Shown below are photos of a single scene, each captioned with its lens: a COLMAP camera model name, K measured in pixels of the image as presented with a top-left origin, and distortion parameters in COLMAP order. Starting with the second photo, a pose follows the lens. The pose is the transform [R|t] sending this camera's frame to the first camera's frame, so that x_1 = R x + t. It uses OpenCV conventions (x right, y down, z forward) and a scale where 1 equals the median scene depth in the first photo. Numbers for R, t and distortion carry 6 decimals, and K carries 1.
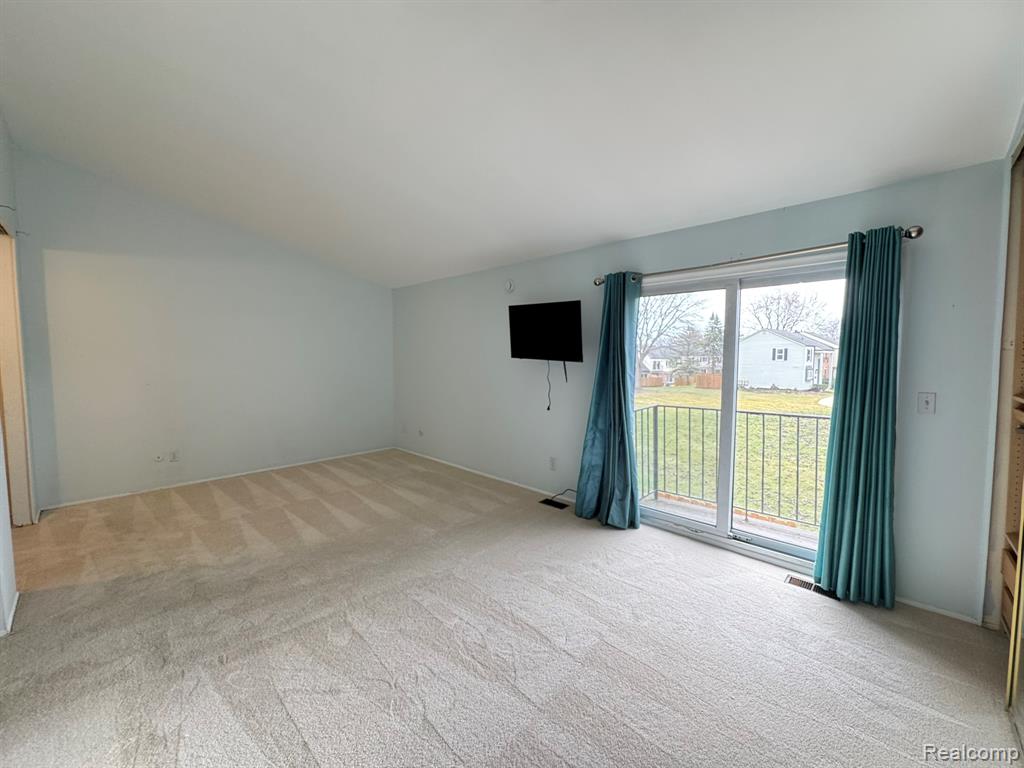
lens RADIAL K [[407.2, 0, 514.7], [0, 407.2, 386.0], [0, 0, 1]] dist [-0.003436, 0.000022]
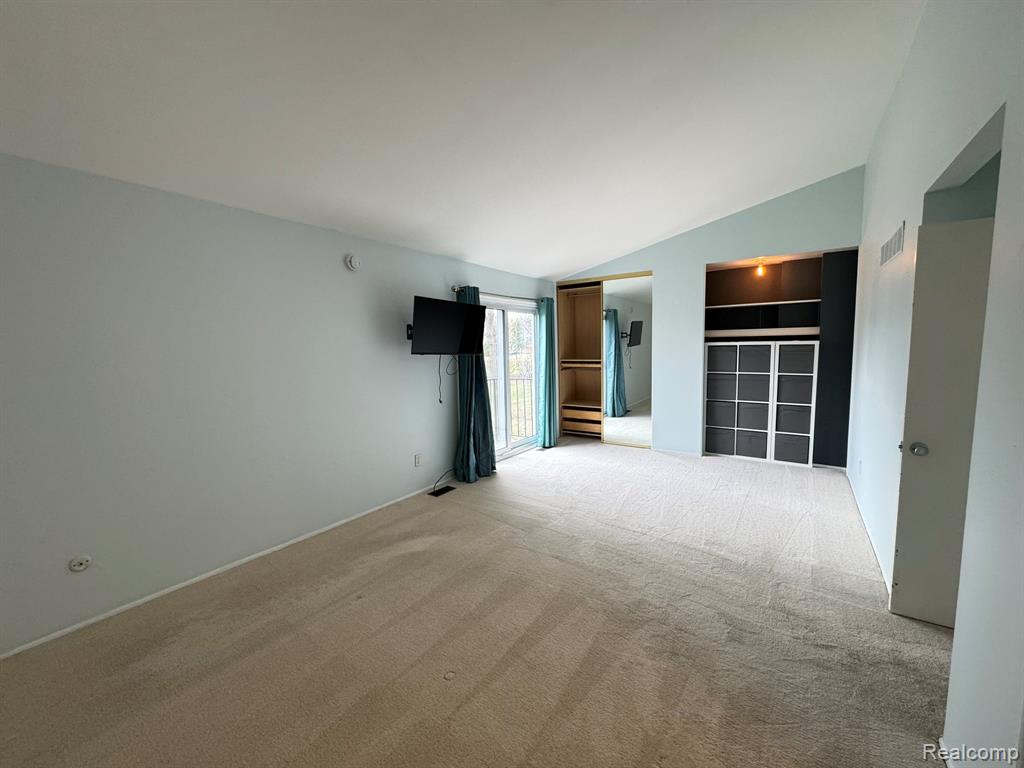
lens RADIAL K [[407.2, 0, 512.3], [0, 407.2, 383.6], [0, 0, 1]] dist [-0.003436, 0.000022]
pose [[-0.150871, -0.091480, 0.984312, -1.109458], [0.086237, 0.990695, 0.105291, -0.096186], [-0.984785, 0.100770, -0.141578, 1.106154]]
